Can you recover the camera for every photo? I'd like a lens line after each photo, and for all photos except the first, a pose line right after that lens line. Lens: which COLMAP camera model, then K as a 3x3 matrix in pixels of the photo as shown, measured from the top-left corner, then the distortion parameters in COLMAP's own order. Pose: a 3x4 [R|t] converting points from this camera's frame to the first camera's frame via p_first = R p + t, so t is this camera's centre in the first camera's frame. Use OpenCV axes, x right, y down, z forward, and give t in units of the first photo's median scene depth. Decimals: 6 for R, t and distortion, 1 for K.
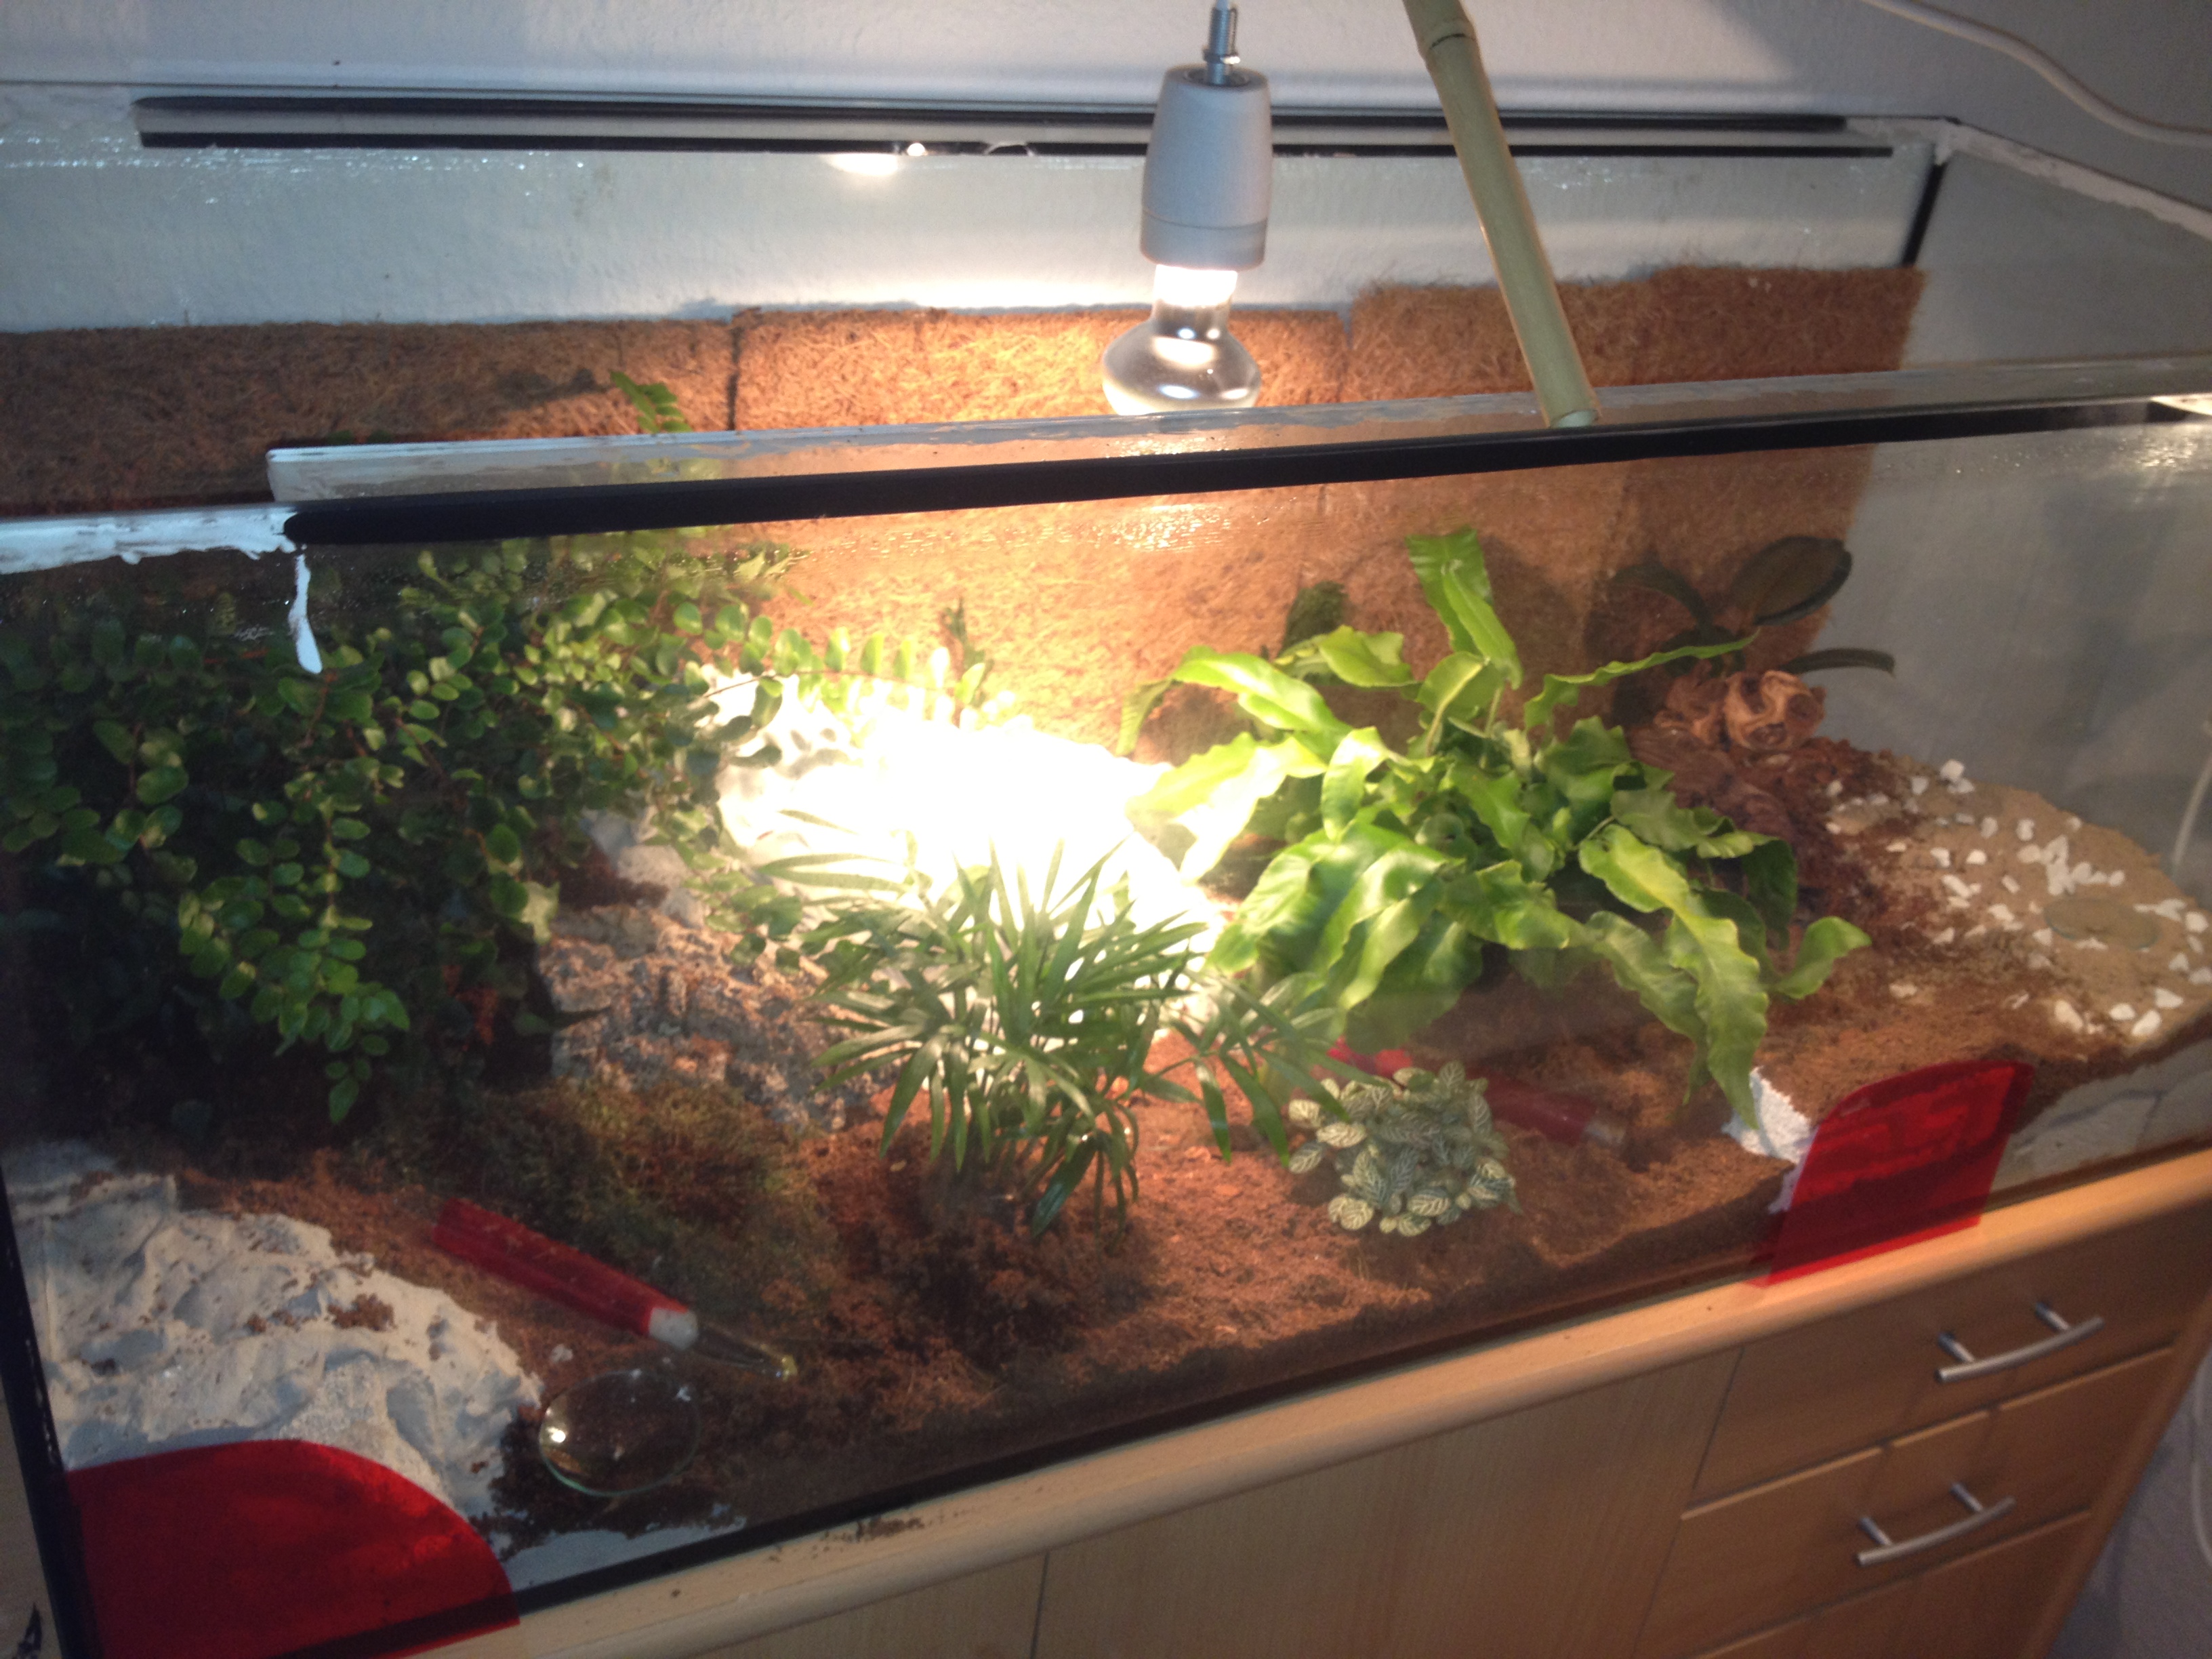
lens RADIAL K [[2113.6, 0, 1112.1], [0, 2113.6, 814.8], [0, 0, 1]] dist [0.031424, 0.000000]
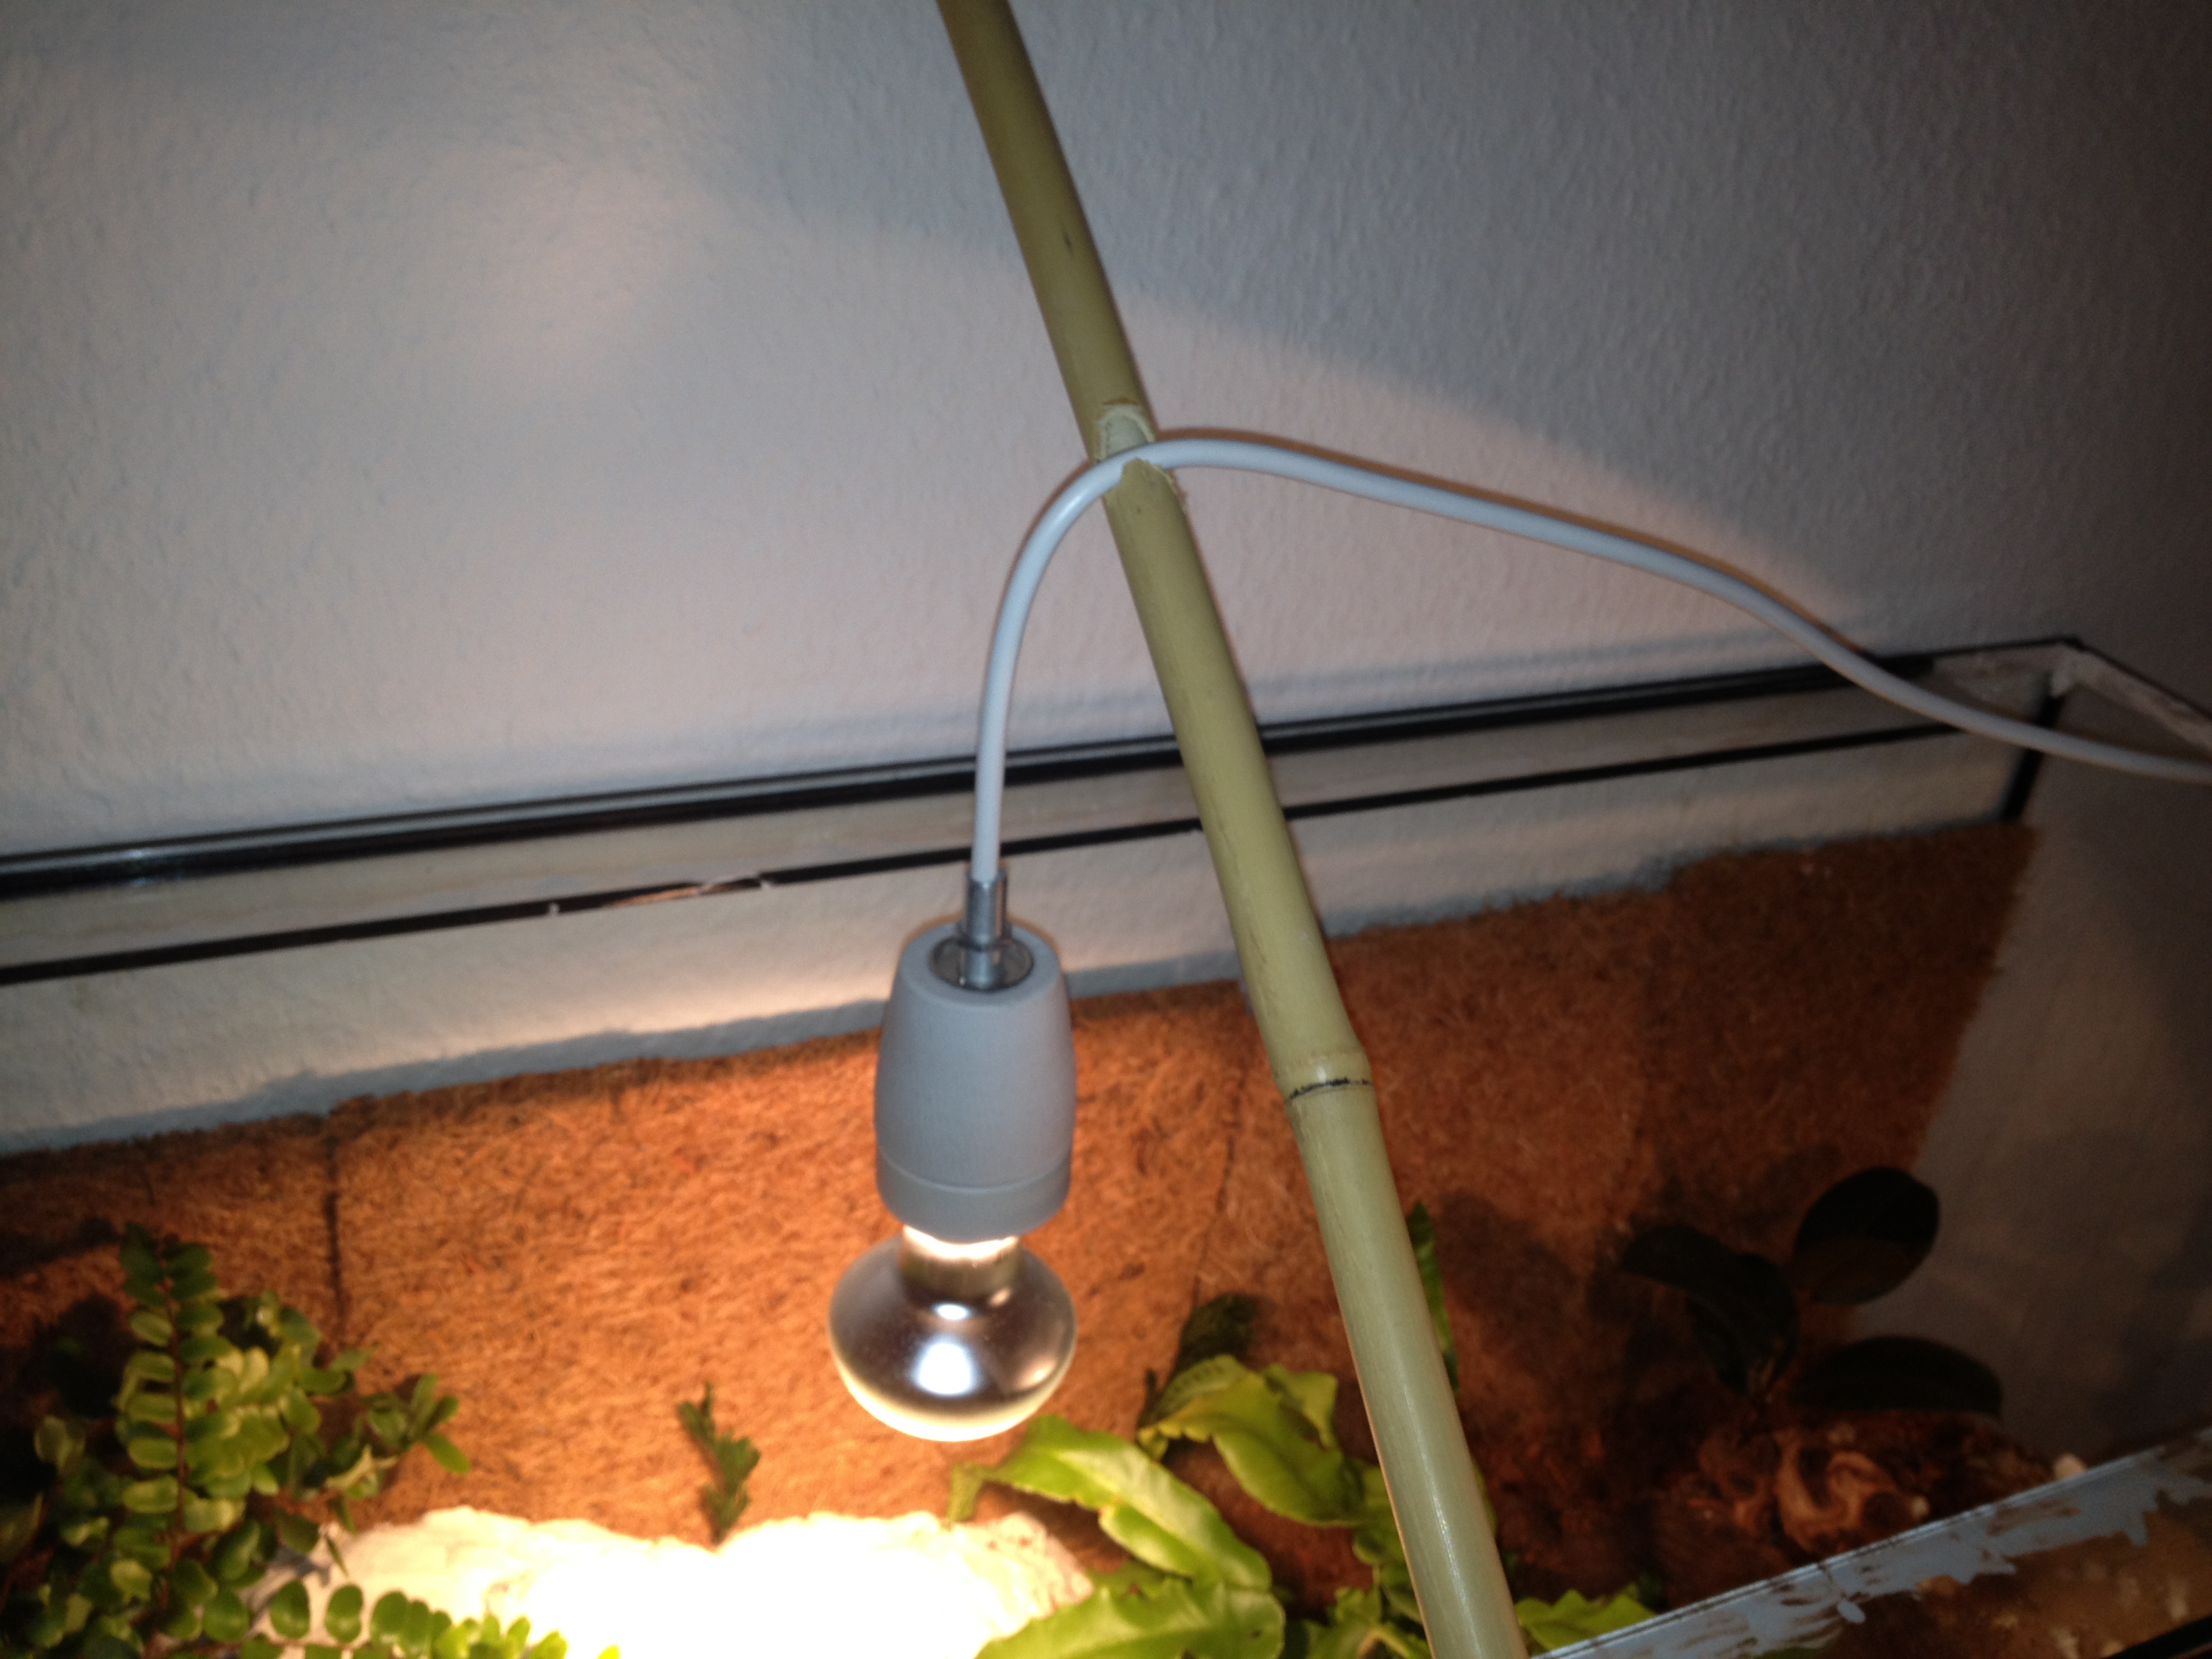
lens RADIAL K [[2113.6, 0, 1115.2], [0, 2113.6, 763.3], [0, 0, 1]] dist [0.031424, 0.000000]
pose [[0.999957, 0.008772, -0.002900, 0.066171], [-0.008845, 0.999613, -0.026376, -0.295267], [0.002668, 0.026400, 0.999648, 0.280945]]
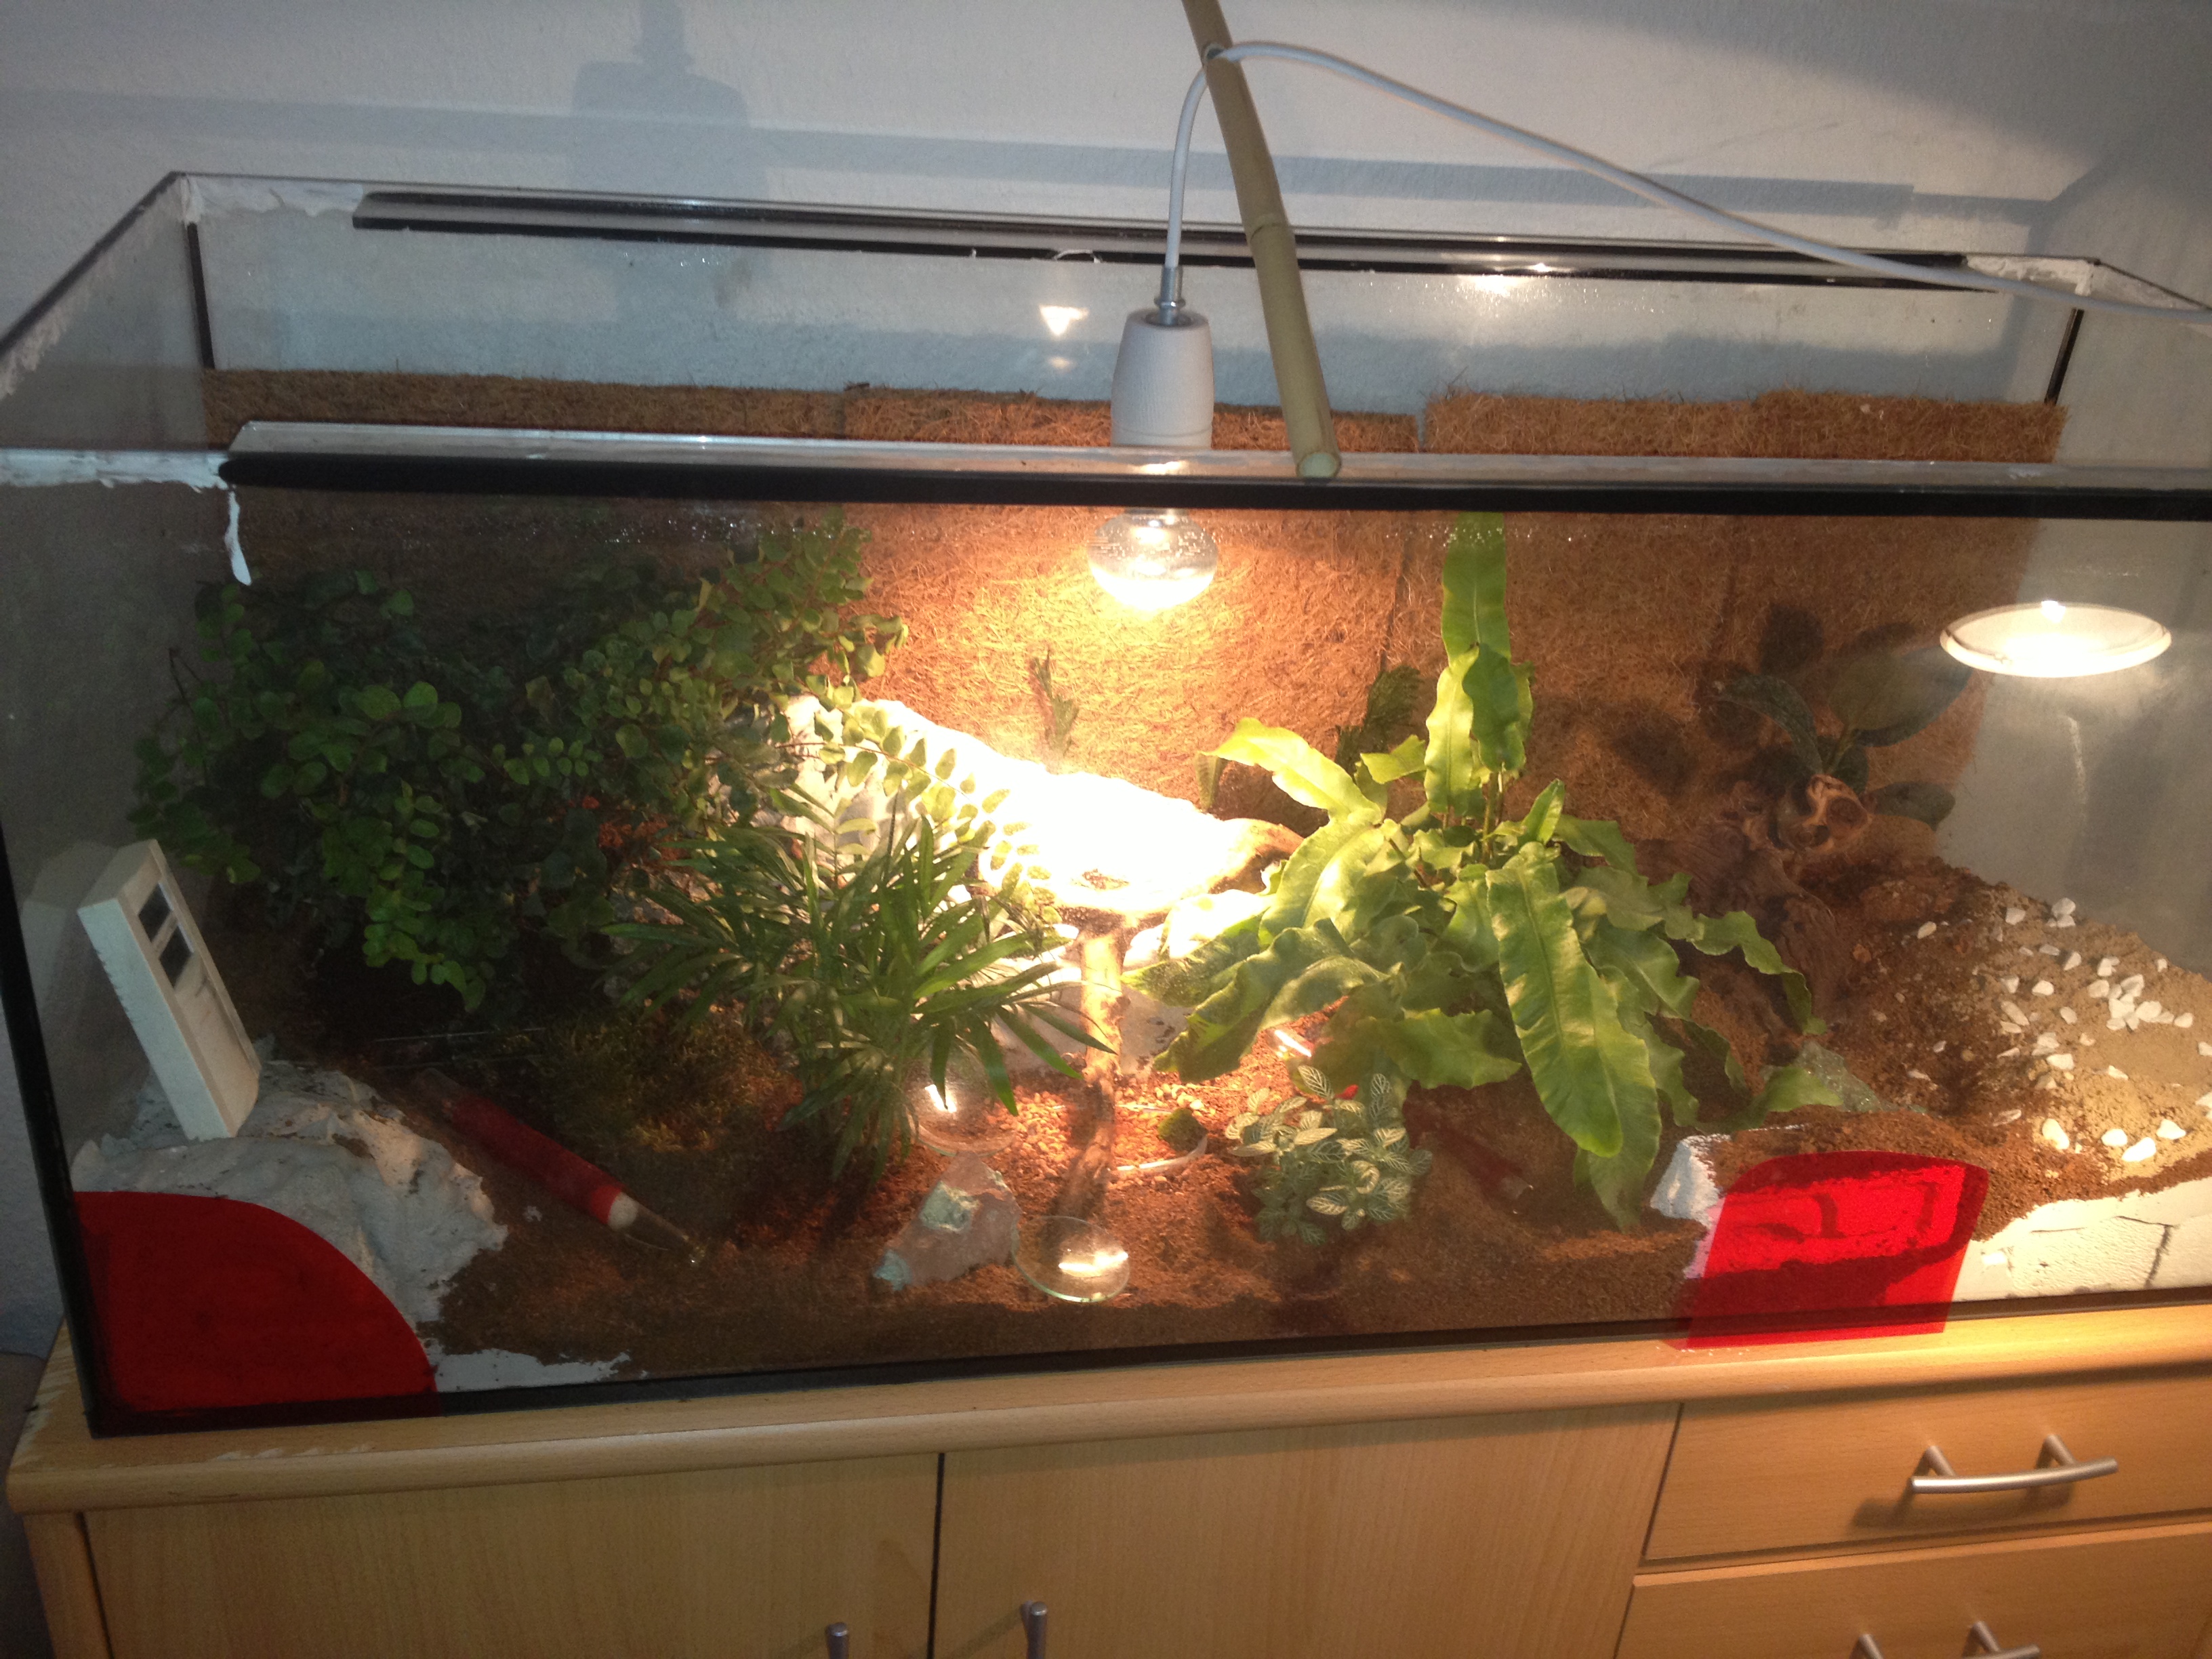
lens RADIAL K [[2113.6, 0, 1108.2], [0, 2113.6, 832.4], [0, 0, 1]] dist [0.031424, 0.000000]
pose [[0.966466, 0.087827, -0.241309, 0.238929], [-0.103557, 0.993196, -0.053273, 0.050862], [0.234989, 0.076476, 0.968985, -0.076420]]
